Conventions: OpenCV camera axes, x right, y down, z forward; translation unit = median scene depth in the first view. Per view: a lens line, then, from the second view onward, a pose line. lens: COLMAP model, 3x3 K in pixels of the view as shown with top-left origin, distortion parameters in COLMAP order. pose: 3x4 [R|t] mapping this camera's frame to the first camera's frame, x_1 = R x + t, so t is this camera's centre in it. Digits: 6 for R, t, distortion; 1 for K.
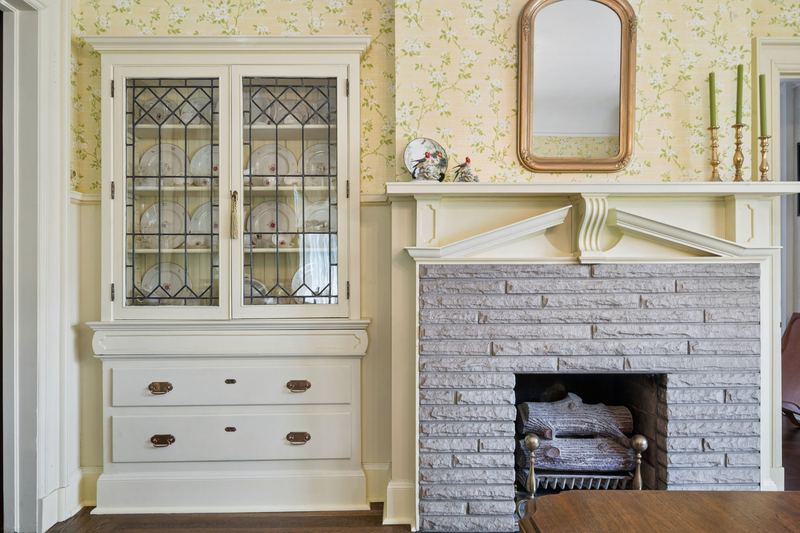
lens RADIAL K [[513.7, 0, 400.0], [0, 513.7, 266.5], [0, 0, 1]] dist [-0.002651, 0.000152]
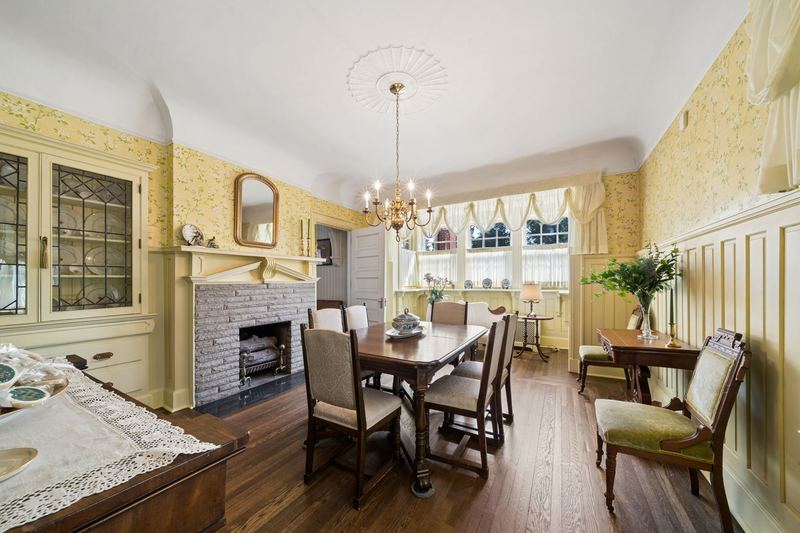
lens RADIAL K [[289.9, 0, 402.8], [0, 289.9, 276.6], [0, 0, 1]] dist [-0.000293, -0.000038]
pose [[0.496511, 0.012883, 0.867935, -0.584891], [0.003432, 0.999853, -0.016805, -0.012852], [-0.868024, 0.011323, 0.496394, -0.367533]]
